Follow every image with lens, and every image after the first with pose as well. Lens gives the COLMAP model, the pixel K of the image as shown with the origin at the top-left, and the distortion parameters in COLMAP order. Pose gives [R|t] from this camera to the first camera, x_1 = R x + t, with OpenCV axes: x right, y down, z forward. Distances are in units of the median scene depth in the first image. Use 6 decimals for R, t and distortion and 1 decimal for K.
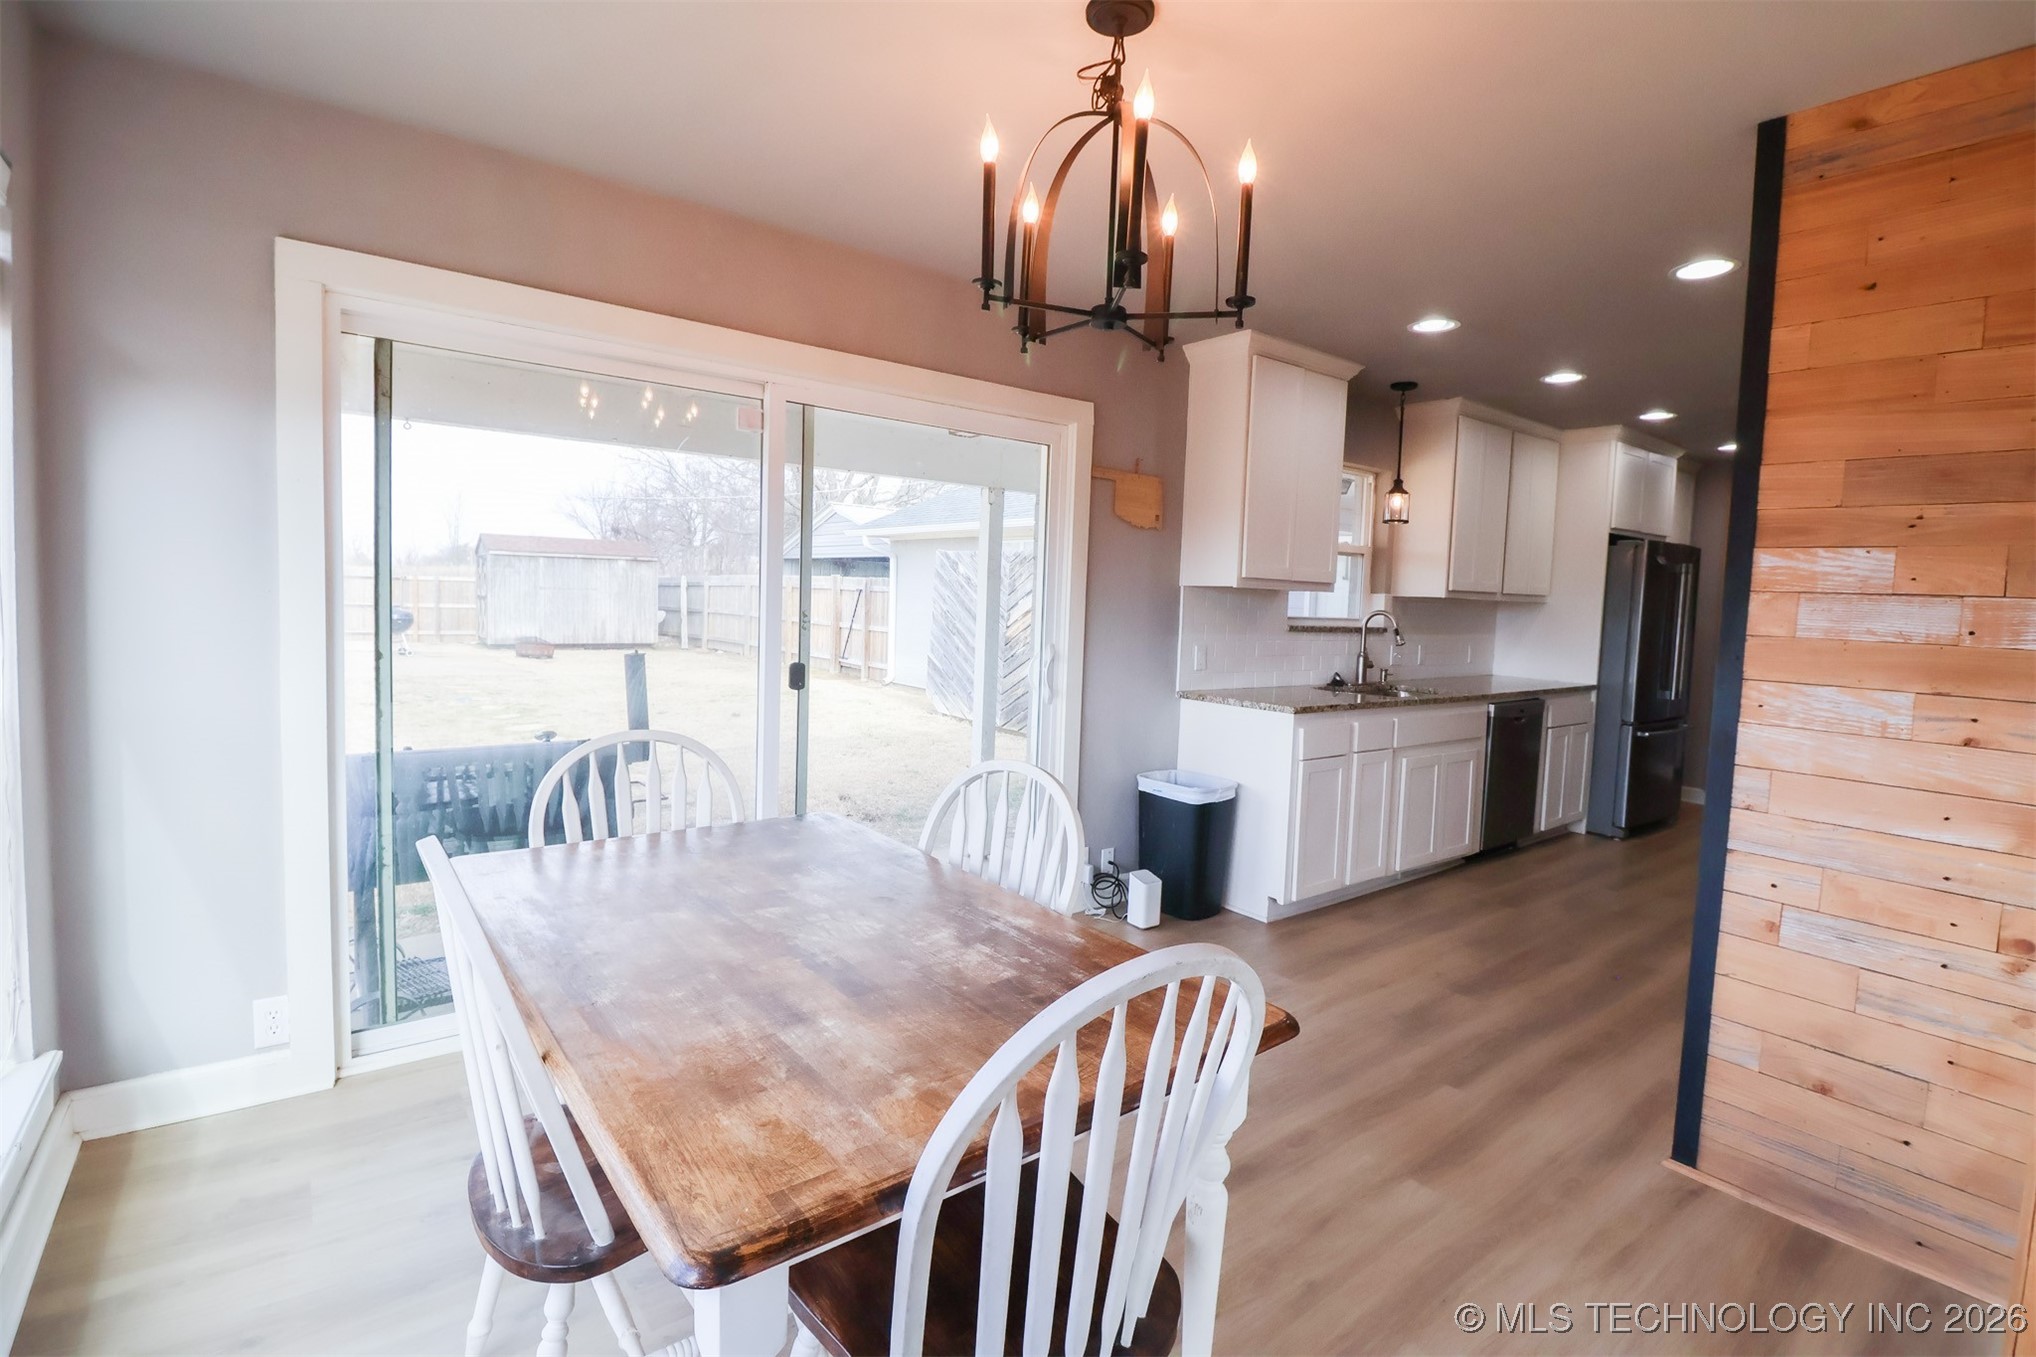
lens RADIAL K [[942.9, 0, 1018.0], [0, 942.9, 678.5], [0, 0, 1]] dist [-0.021867, -0.000036]
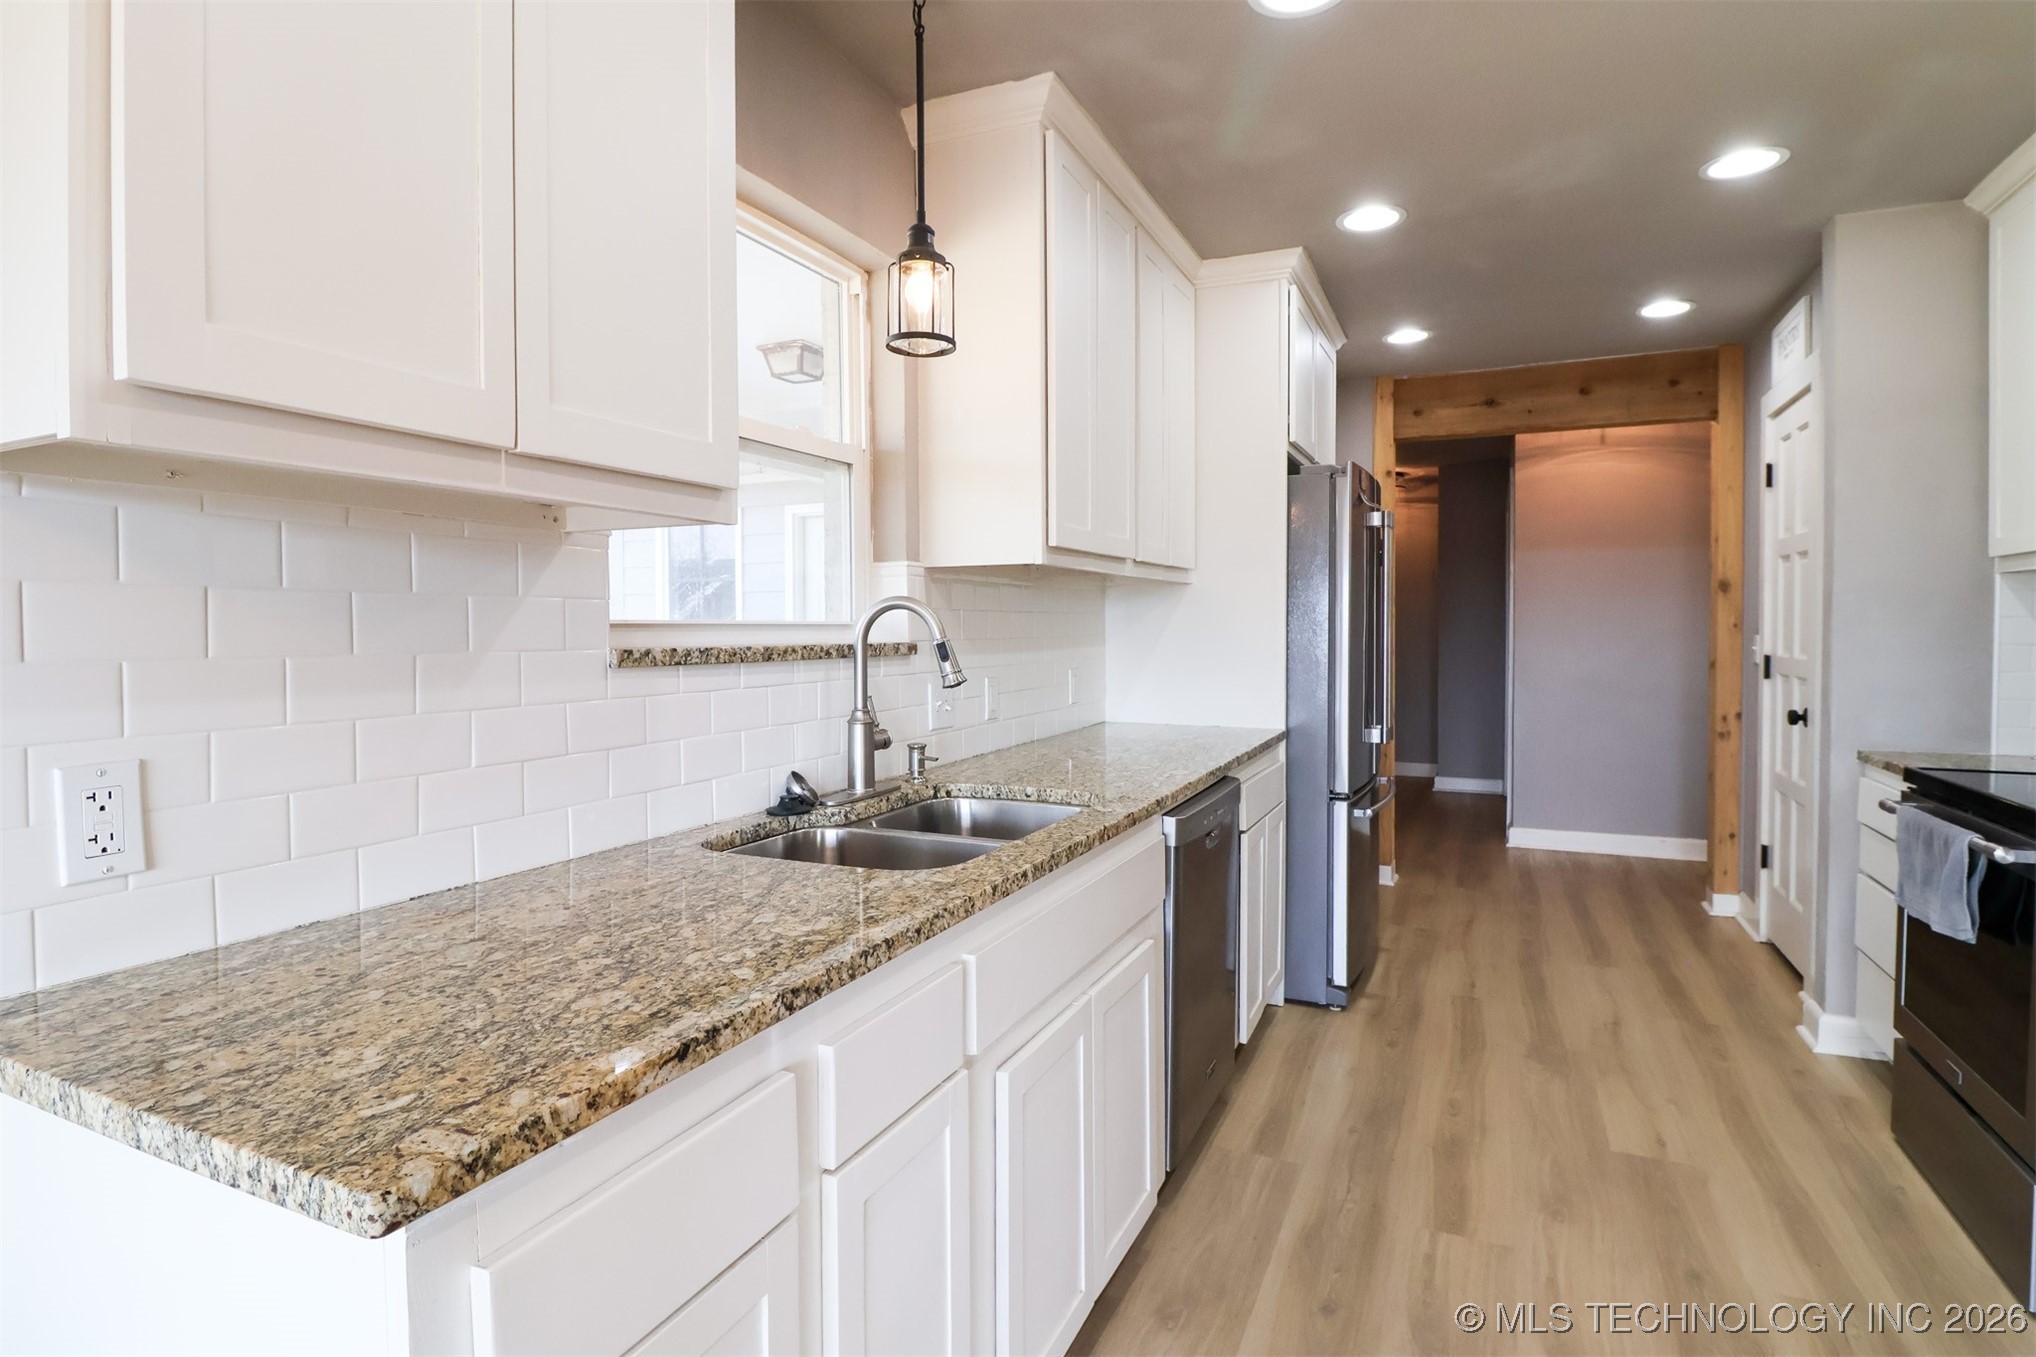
lens RADIAL K [[1036.9, 0, 1016.3], [0, 1036.9, 654.0], [0, 0, 1]] dist [-0.000462, -0.000073]
pose [[0.888879, -0.046374, 0.455790, 0.231101], [0.069073, 0.997057, -0.033261, -0.031570], [-0.452906, 0.061048, 0.889466, 0.593801]]
